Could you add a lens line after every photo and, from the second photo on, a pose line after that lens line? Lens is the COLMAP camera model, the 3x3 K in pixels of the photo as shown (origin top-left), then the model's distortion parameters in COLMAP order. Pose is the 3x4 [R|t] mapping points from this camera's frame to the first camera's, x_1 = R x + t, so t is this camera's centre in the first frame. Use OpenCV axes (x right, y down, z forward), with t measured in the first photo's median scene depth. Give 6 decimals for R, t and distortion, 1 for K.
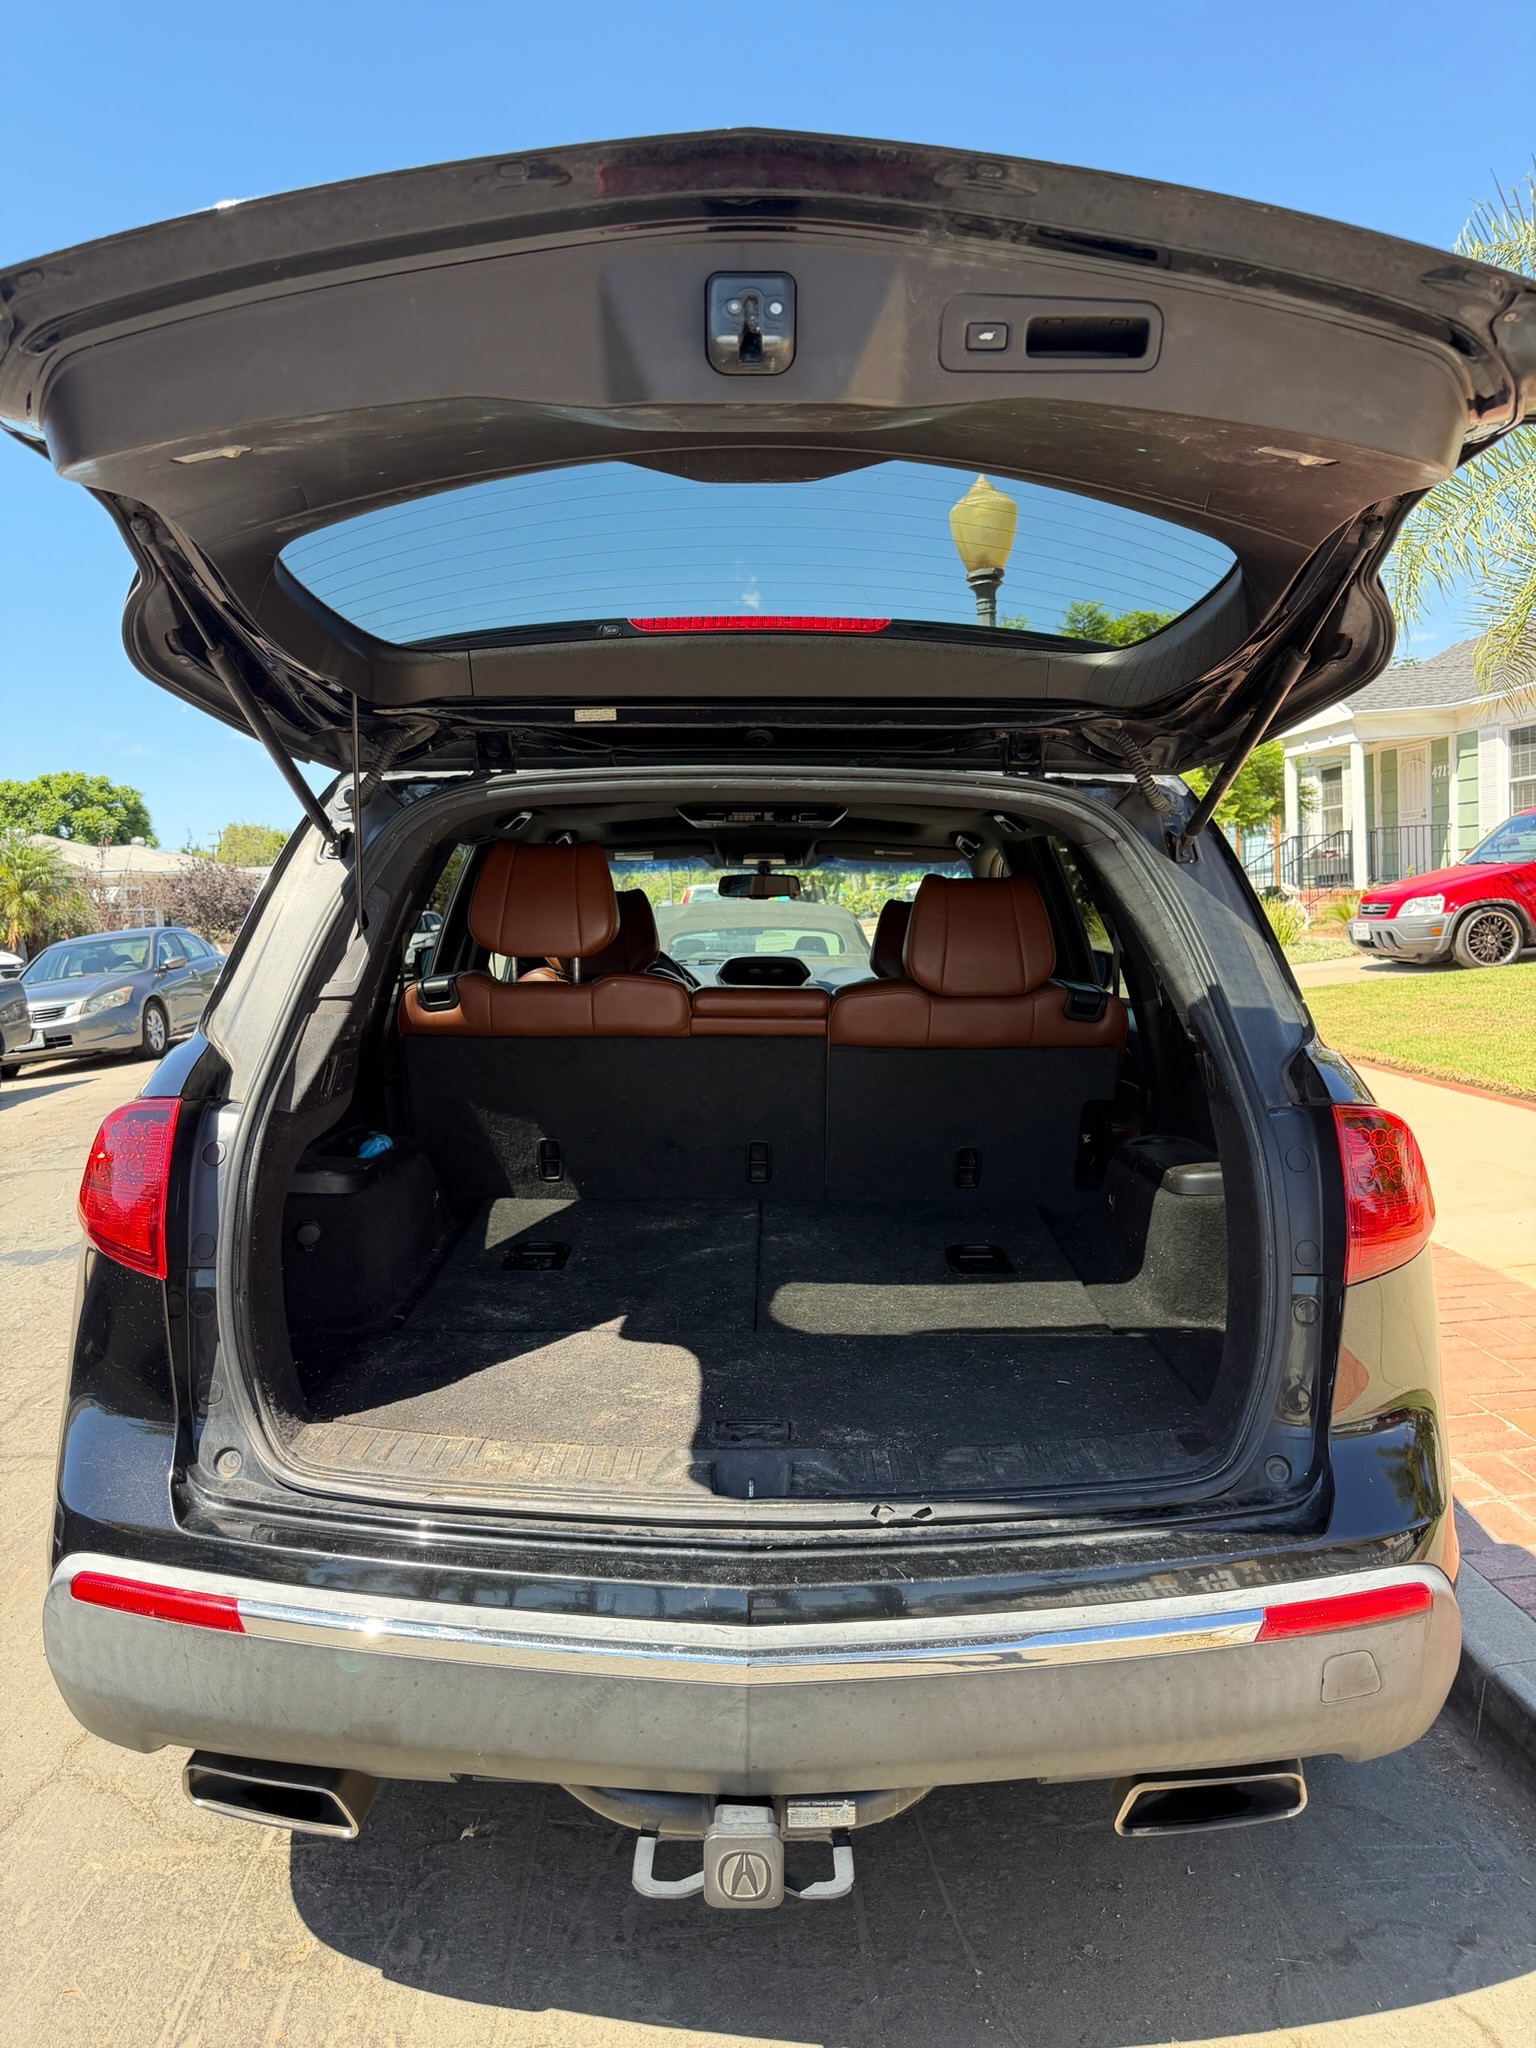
lens RADIAL K [[1568.2, 0, 765.7], [0, 1568.2, 967.7], [0, 0, 1]] dist [-0.005621, 0.000583]
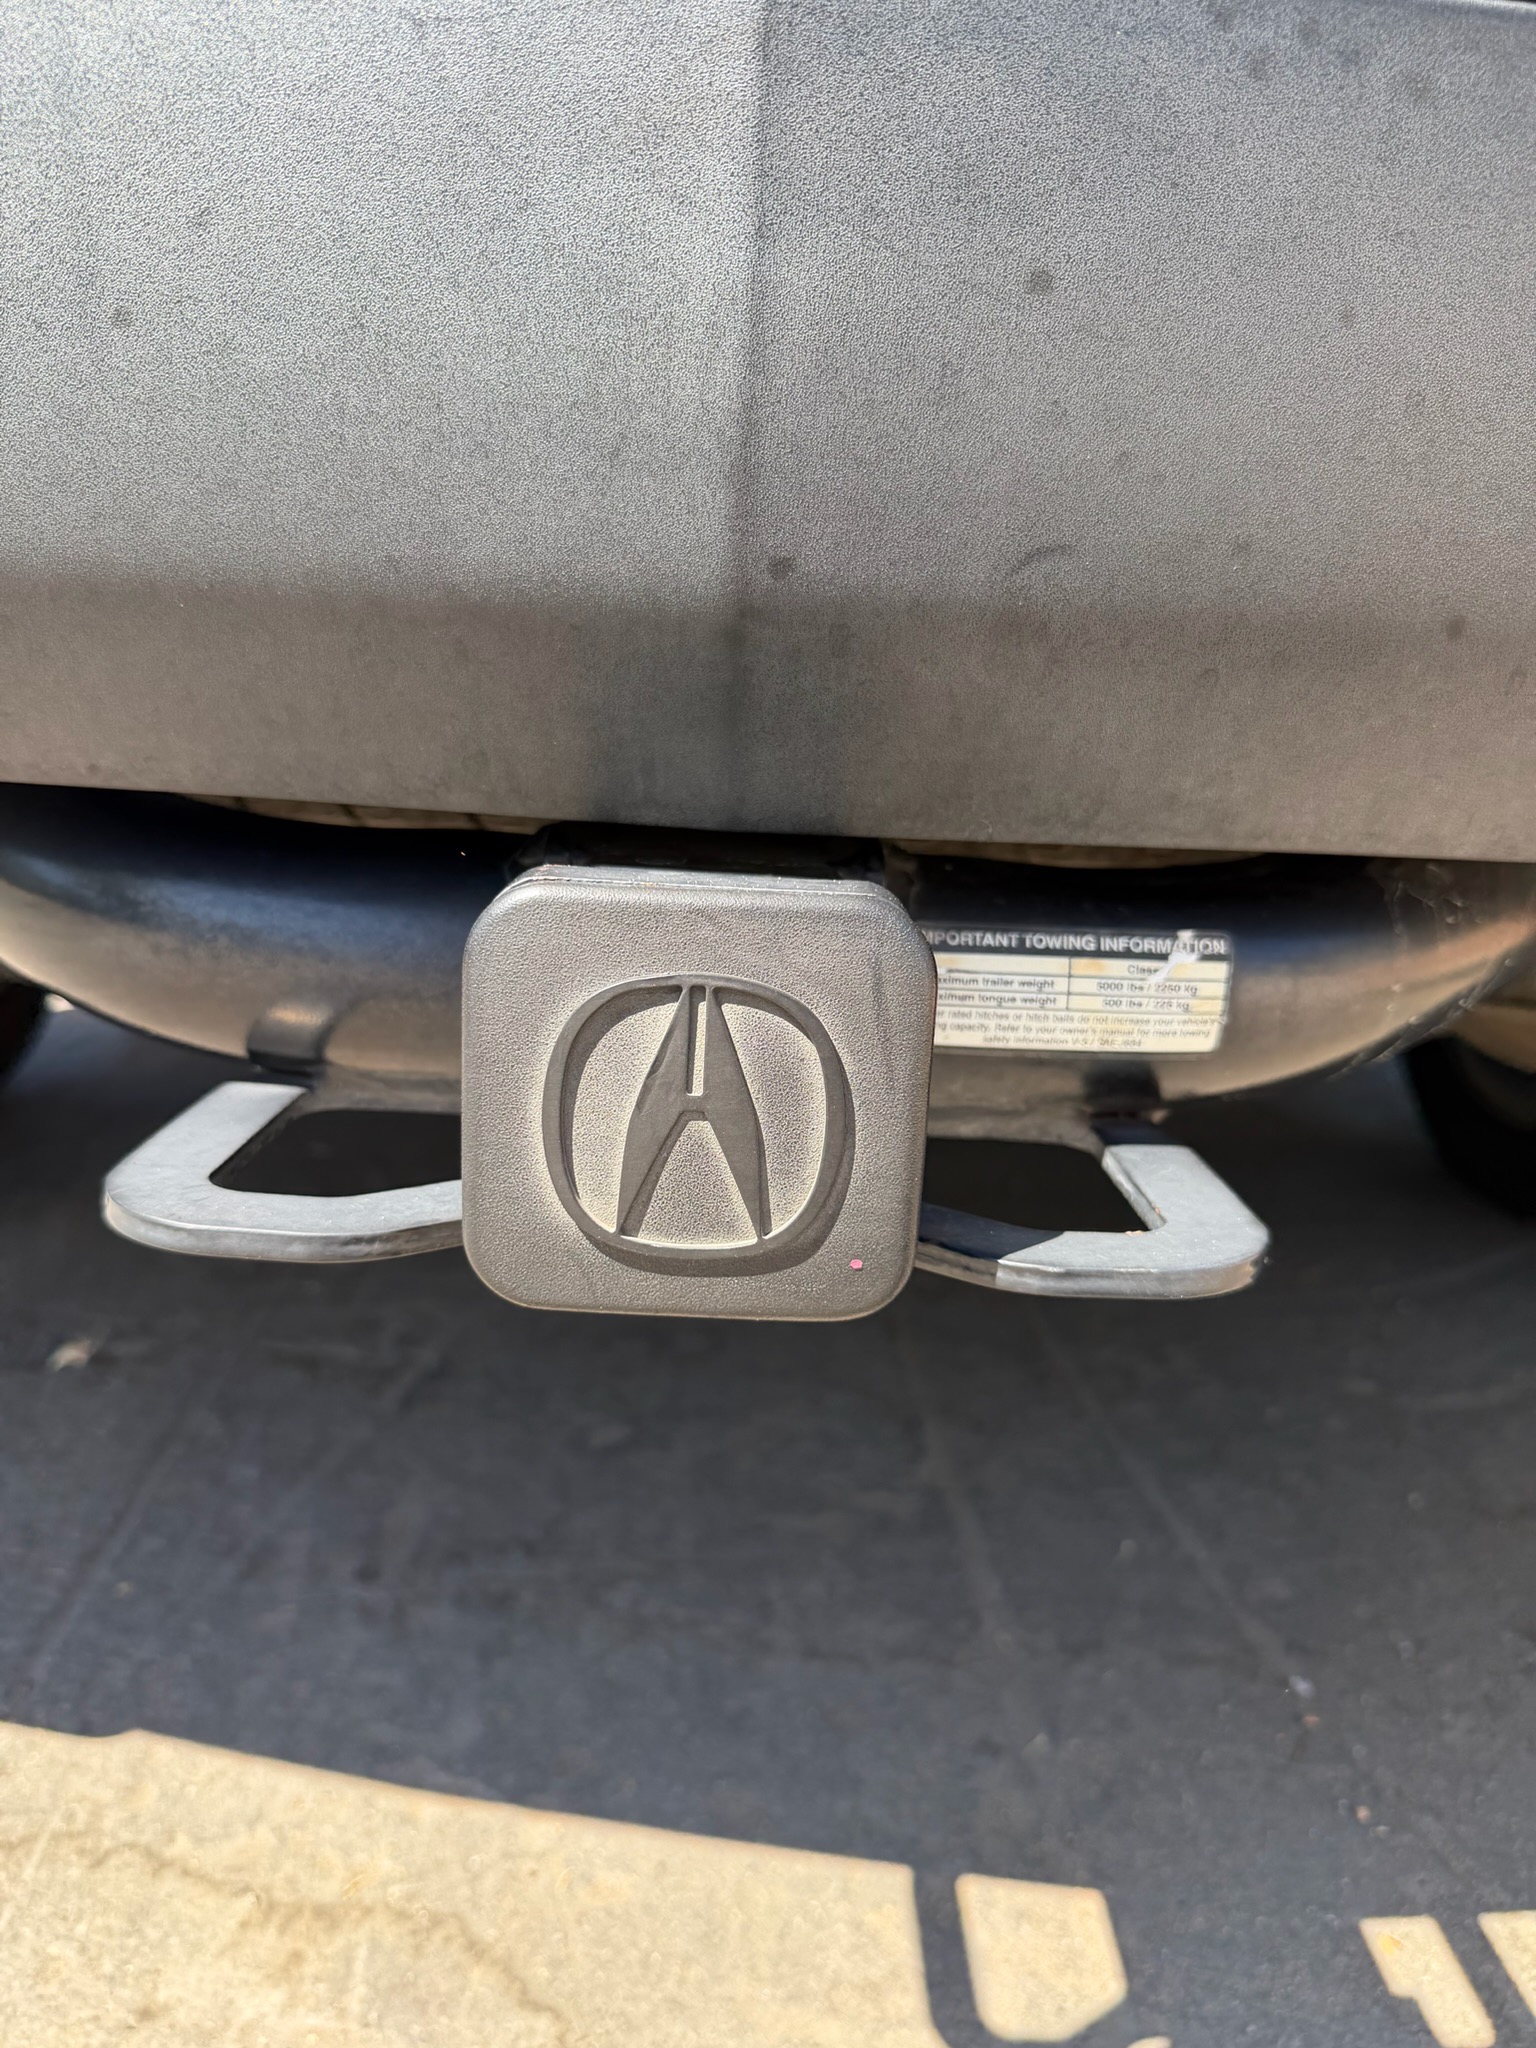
lens RADIAL K [[1549.0, 0, 768.0], [0, 1549.0, 1024.0], [0, 0, 1]] dist [-0.017510, -0.006424]
pose [[0.998709, 0.046174, 0.021195, -0.007864], [-0.049095, 0.984436, 0.168746, 0.418634], [-0.013073, -0.169568, 0.985432, 0.647364]]
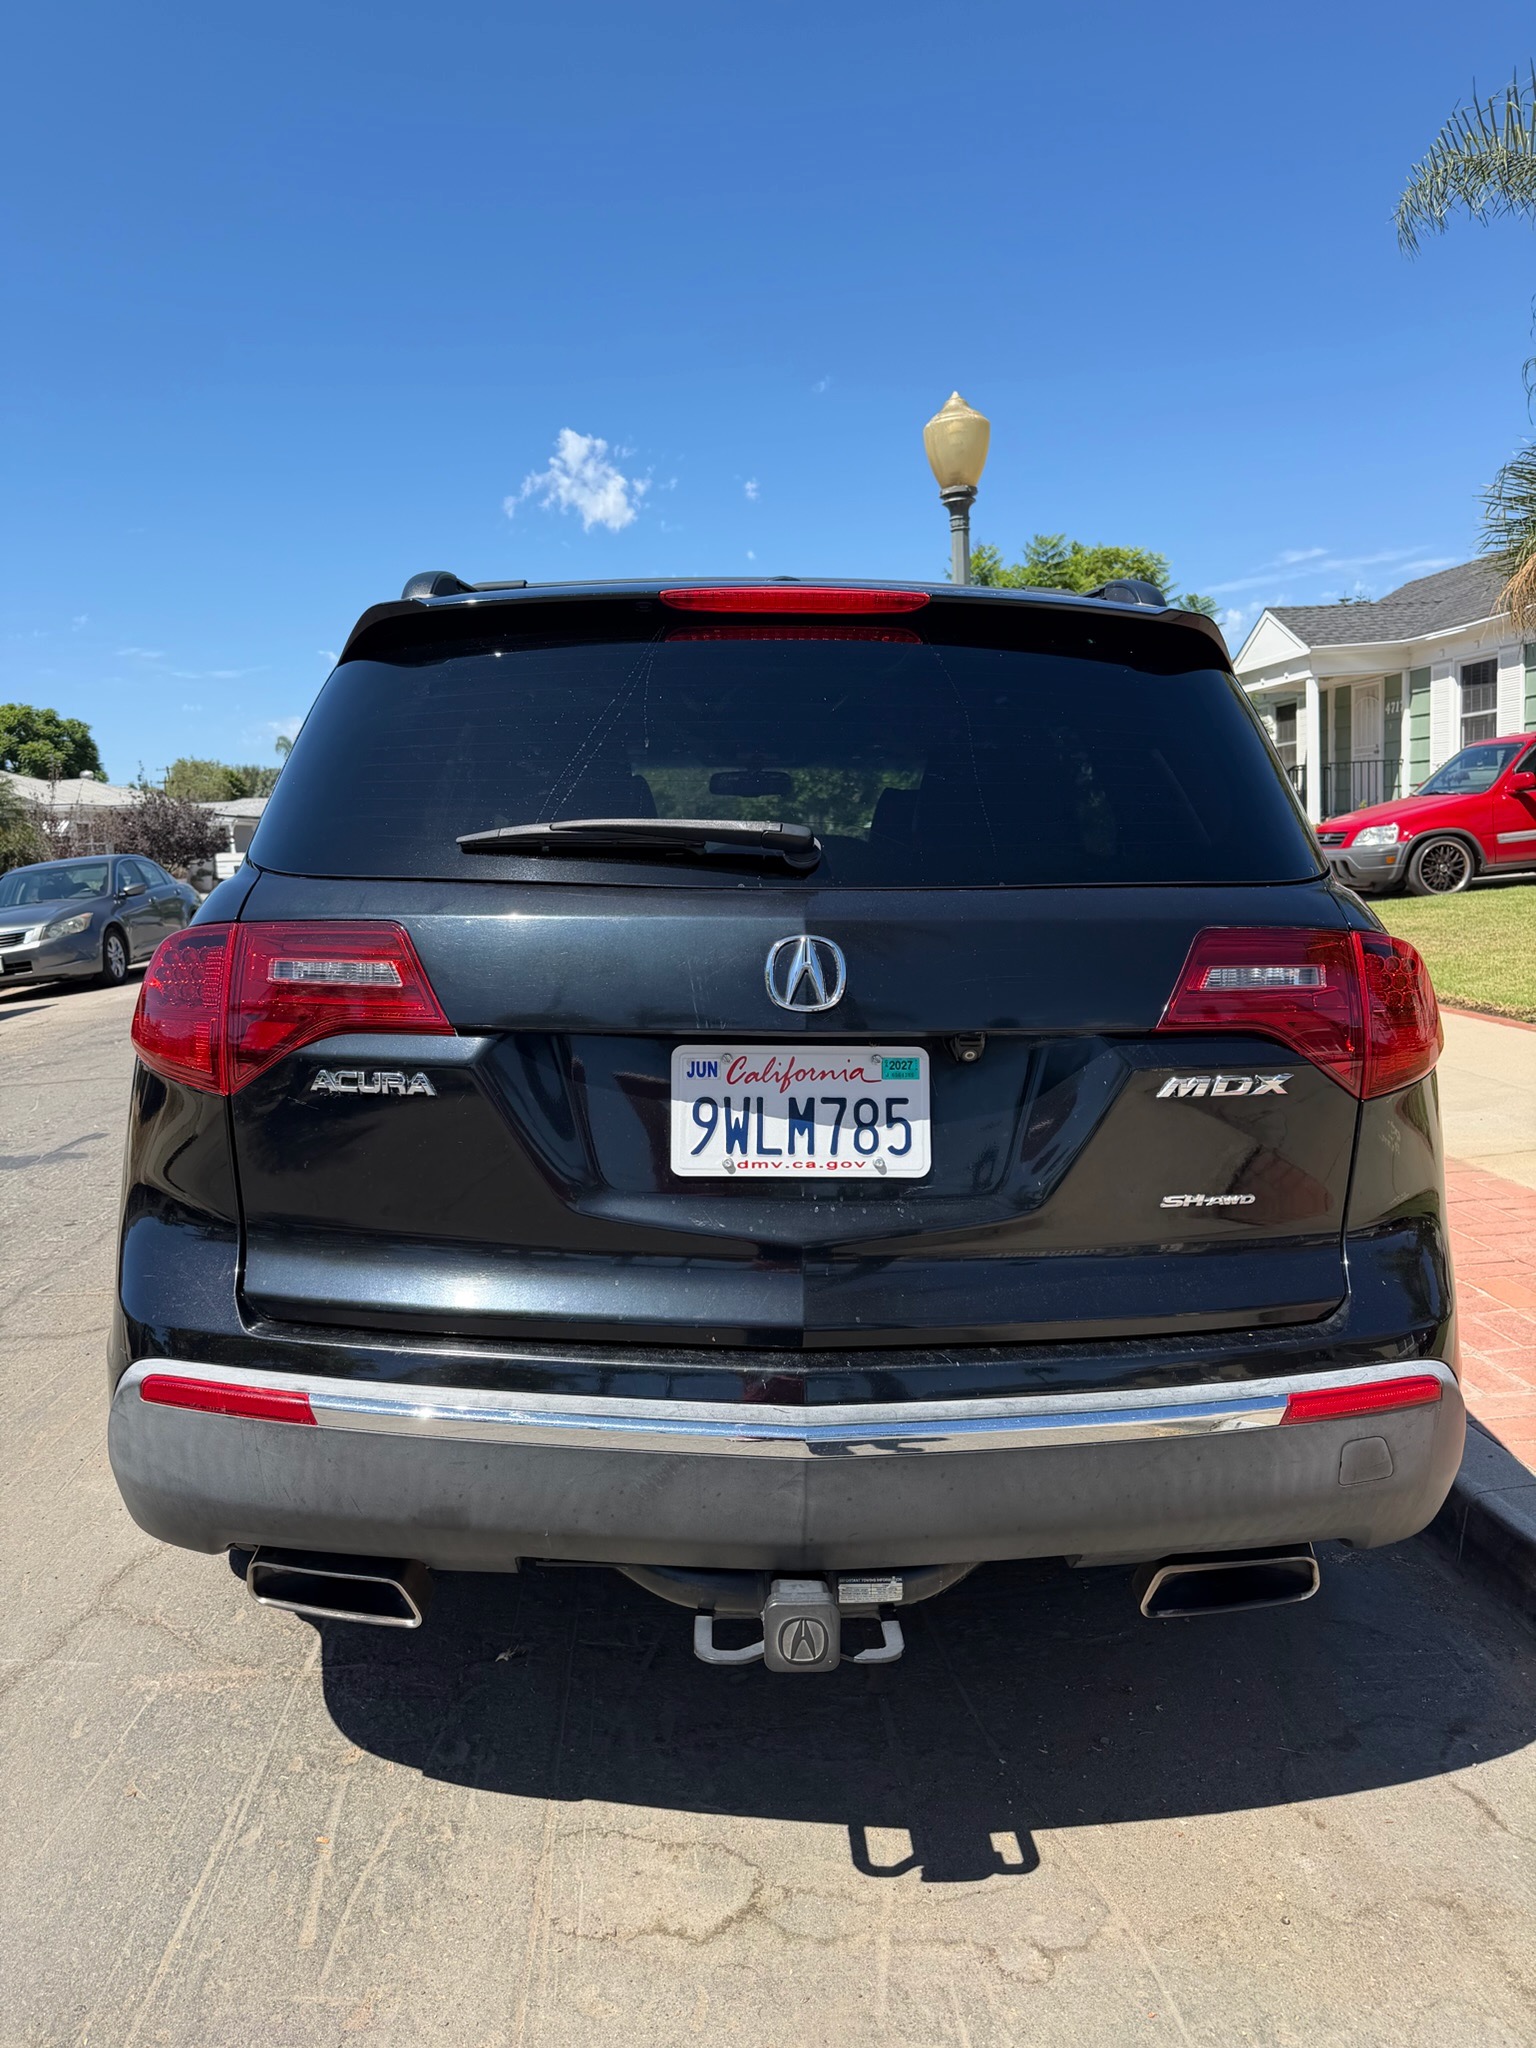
lens RADIAL K [[1568.2, 0, 765.7], [0, 1568.2, 967.7], [0, 0, 1]] dist [-0.005621, 0.000583]
pose [[0.999455, 0.000317, 0.033015, -0.057176], [-0.001403, 0.999458, 0.032885, 0.071833], [-0.032987, -0.032914, 0.998914, -0.029464]]
